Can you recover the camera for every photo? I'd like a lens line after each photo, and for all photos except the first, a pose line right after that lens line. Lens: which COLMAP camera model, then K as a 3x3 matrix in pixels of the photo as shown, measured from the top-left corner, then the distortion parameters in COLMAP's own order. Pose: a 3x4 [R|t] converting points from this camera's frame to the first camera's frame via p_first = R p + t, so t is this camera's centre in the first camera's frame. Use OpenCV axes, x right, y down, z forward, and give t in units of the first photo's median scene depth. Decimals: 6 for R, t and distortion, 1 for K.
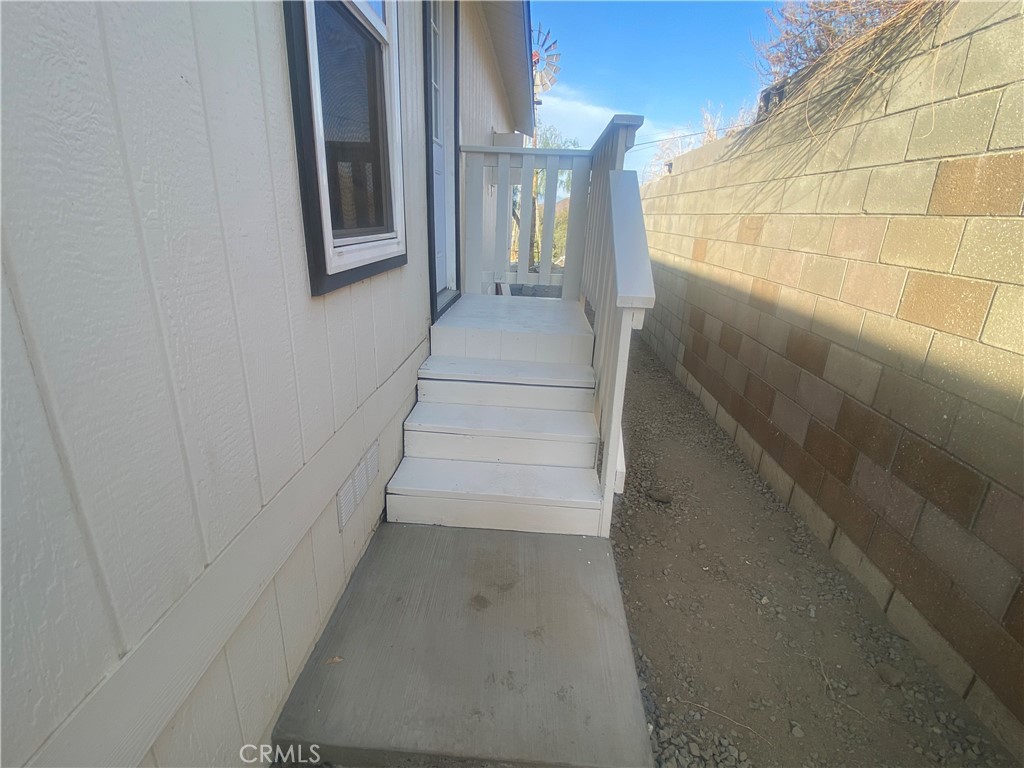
lens RADIAL K [[523.1, 0, 512.0], [0, 523.1, 384.0], [0, 0, 1]] dist [-0.000256, -0.000061]
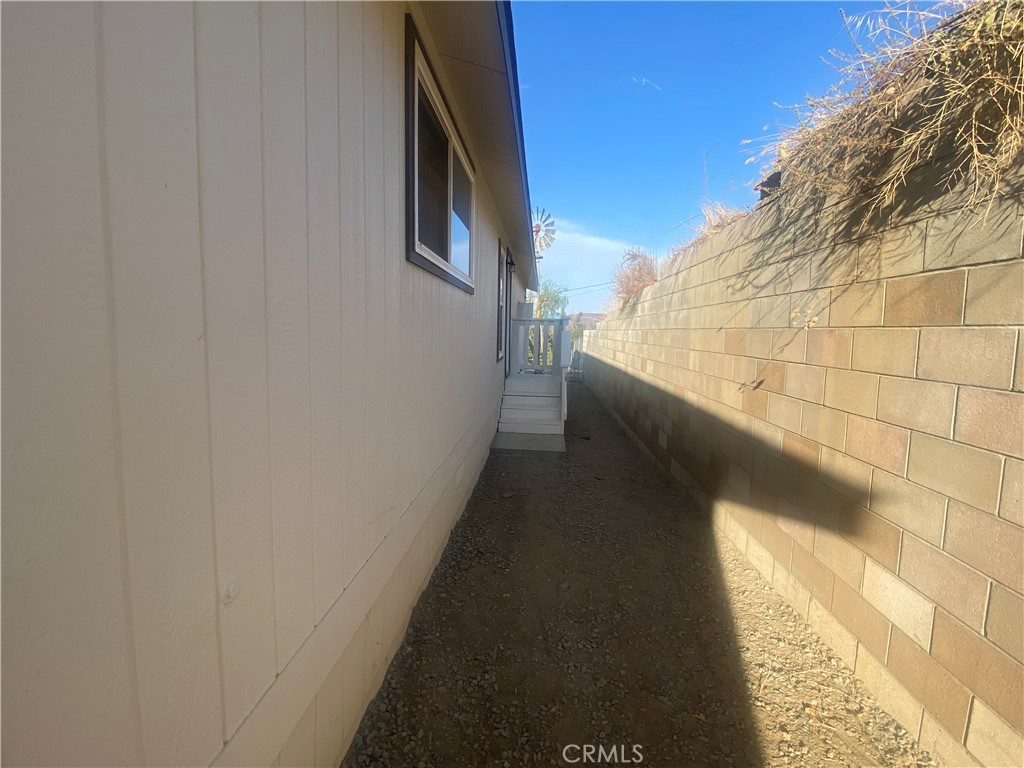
lens RADIAL K [[523.1, 0, 512.0], [0, 523.1, 384.0], [0, 0, 1]] dist [-0.000256, -0.000061]
pose [[0.999902, -0.004499, -0.013261, -0.059537], [0.001644, 0.978155, -0.207870, 0.384744], [0.013907, 0.207828, 0.978067, -1.372406]]
